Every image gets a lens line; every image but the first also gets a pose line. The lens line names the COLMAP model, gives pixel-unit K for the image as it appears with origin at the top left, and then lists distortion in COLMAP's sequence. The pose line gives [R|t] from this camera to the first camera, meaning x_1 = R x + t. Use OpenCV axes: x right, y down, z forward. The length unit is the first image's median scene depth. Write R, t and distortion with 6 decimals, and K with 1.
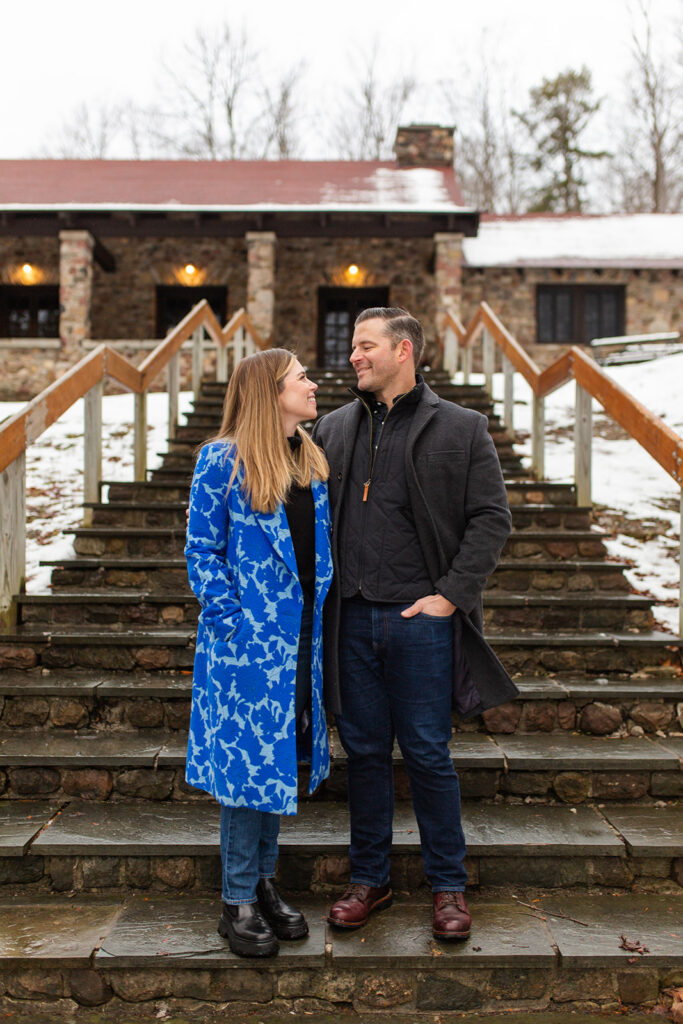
lens RADIAL K [[1015.0, 0, 341.6], [0, 1015.0, 527.4], [0, 0, 1]] dist [-0.010941, 0.017681]
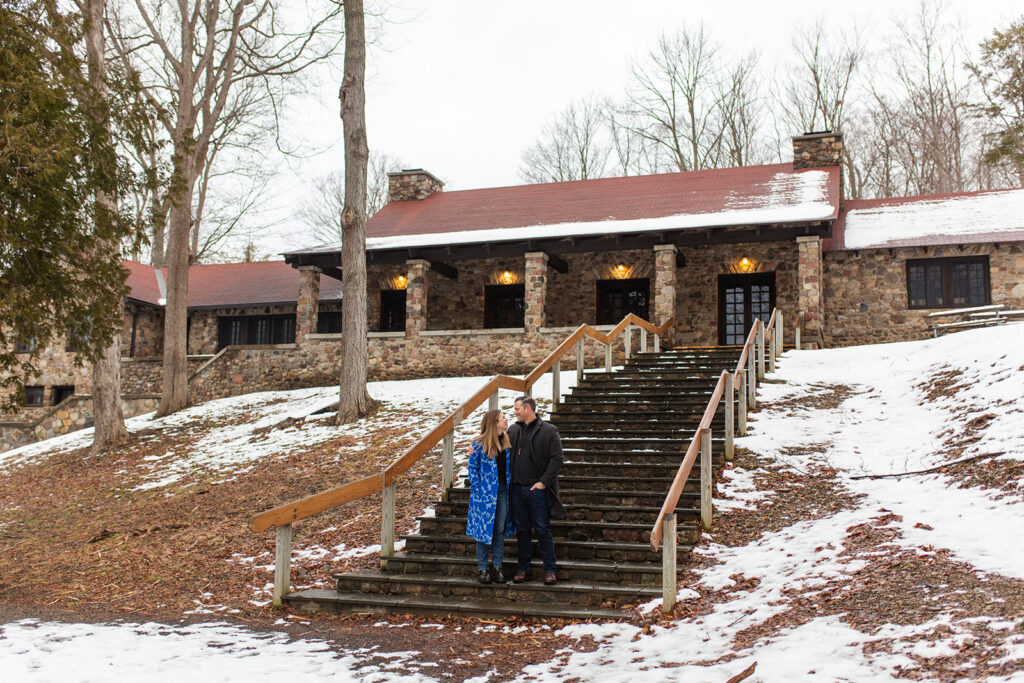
lens RADIAL K [[1015.0, 0, 512.0], [0, 1015.0, 341.5], [0, 0, 1]] dist [-0.010941, 0.017681]
pose [[0.945674, -0.030766, -0.323657, 0.146700], [-0.006812, 0.993419, -0.114336, -0.001902], [0.325045, 0.110329, 0.939241, -0.302595]]
